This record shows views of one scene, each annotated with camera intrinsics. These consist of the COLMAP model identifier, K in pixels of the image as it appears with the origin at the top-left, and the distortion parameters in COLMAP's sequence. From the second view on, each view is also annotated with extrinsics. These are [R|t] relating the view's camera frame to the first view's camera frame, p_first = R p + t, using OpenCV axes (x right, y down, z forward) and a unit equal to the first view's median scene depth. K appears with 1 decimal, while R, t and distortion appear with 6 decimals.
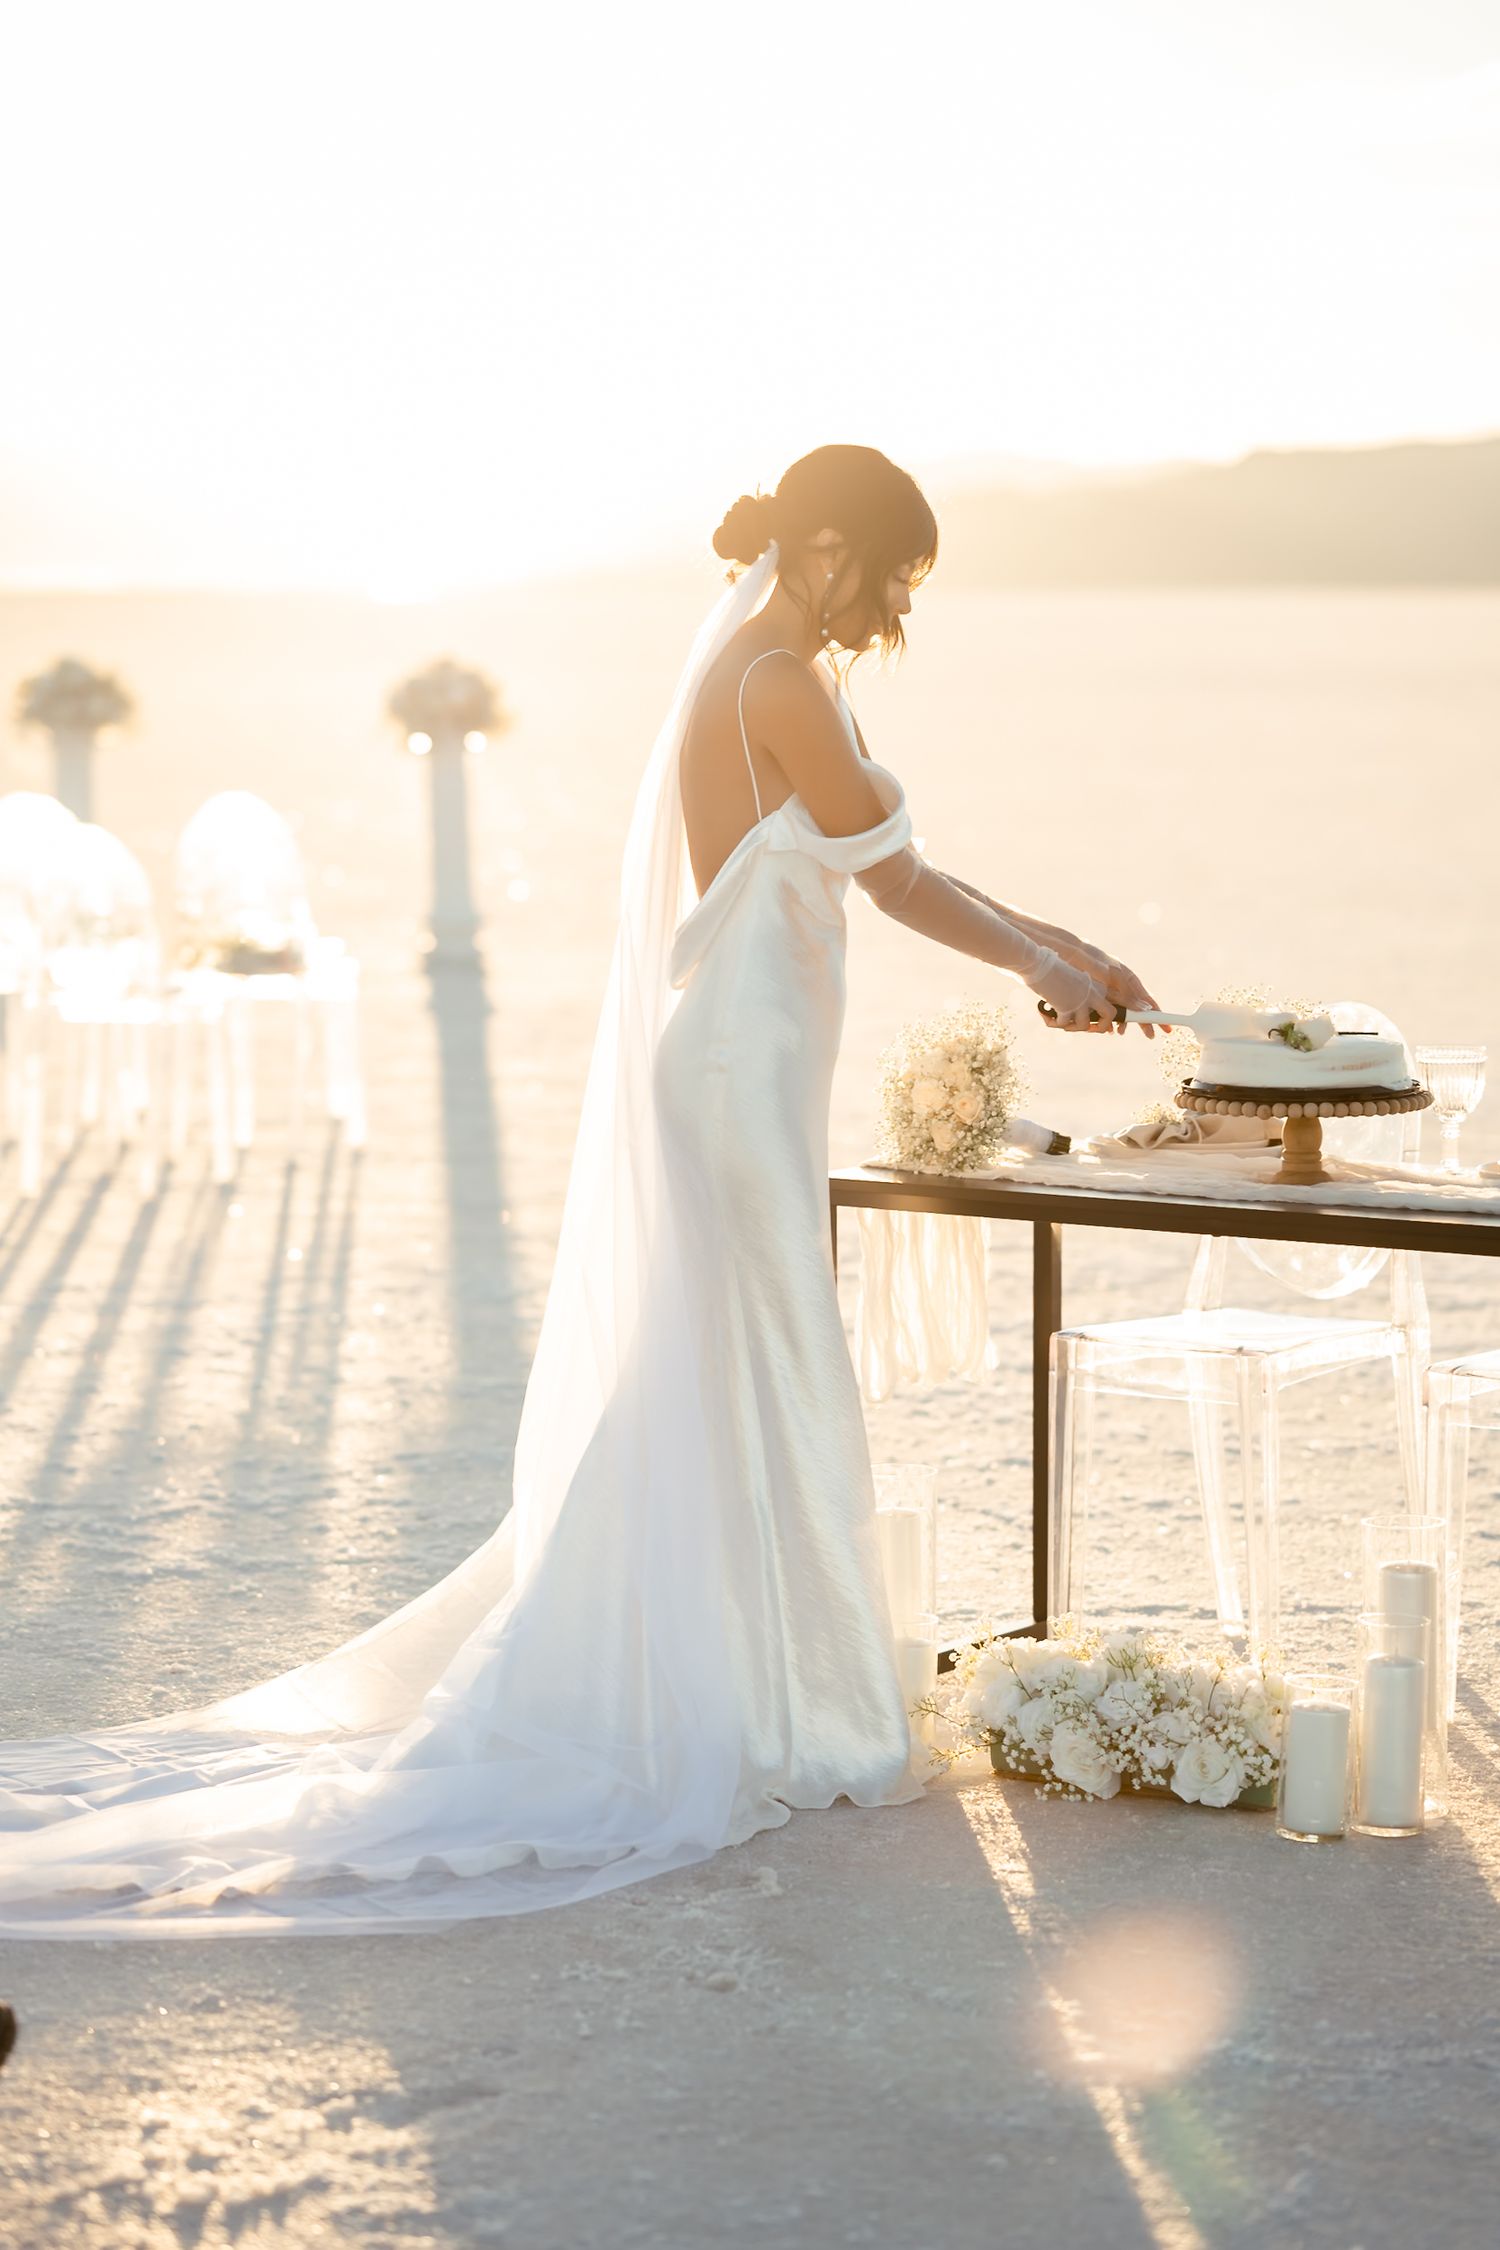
lens RADIAL K [[5392.5, 0, 750.0], [0, 5392.5, 1125.0], [0, 0, 1]] dist [0.112773, -0.618844]
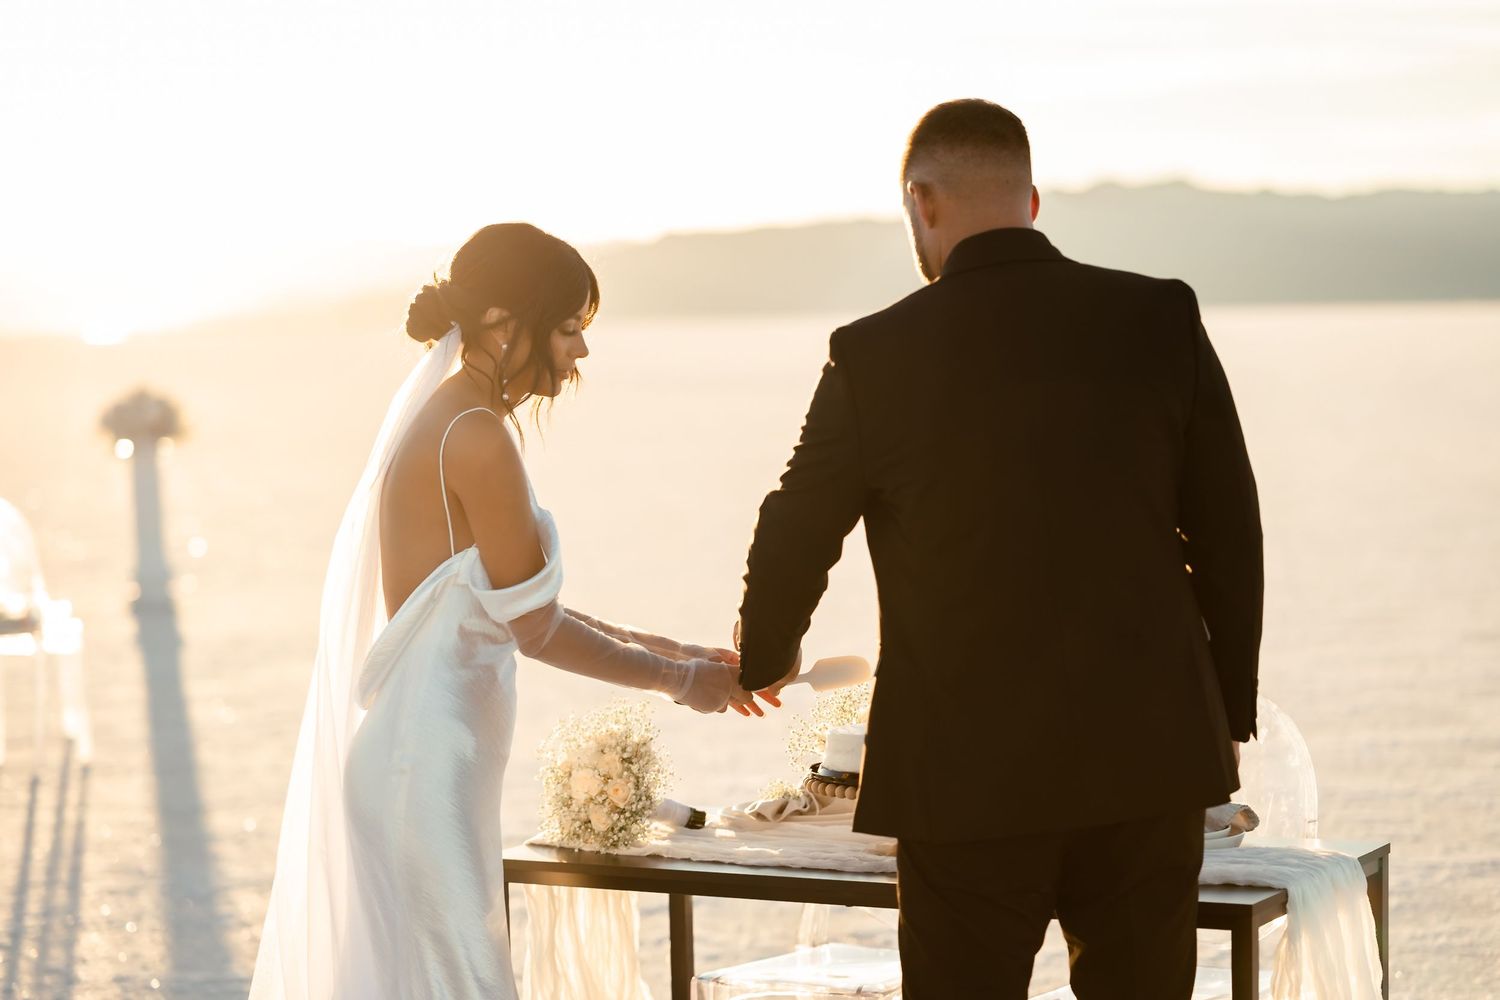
lens RADIAL K [[3680.6, 0, 750.0], [0, 3680.6, 500.0], [0, 0, 1]] dist [0.024516, -0.368763]
pose [[0.993834, -0.028739, 0.107085, -0.009353], [0.034055, 0.998259, -0.048149, -0.017354], [-0.105515, 0.051499, 0.993083, 0.136431]]
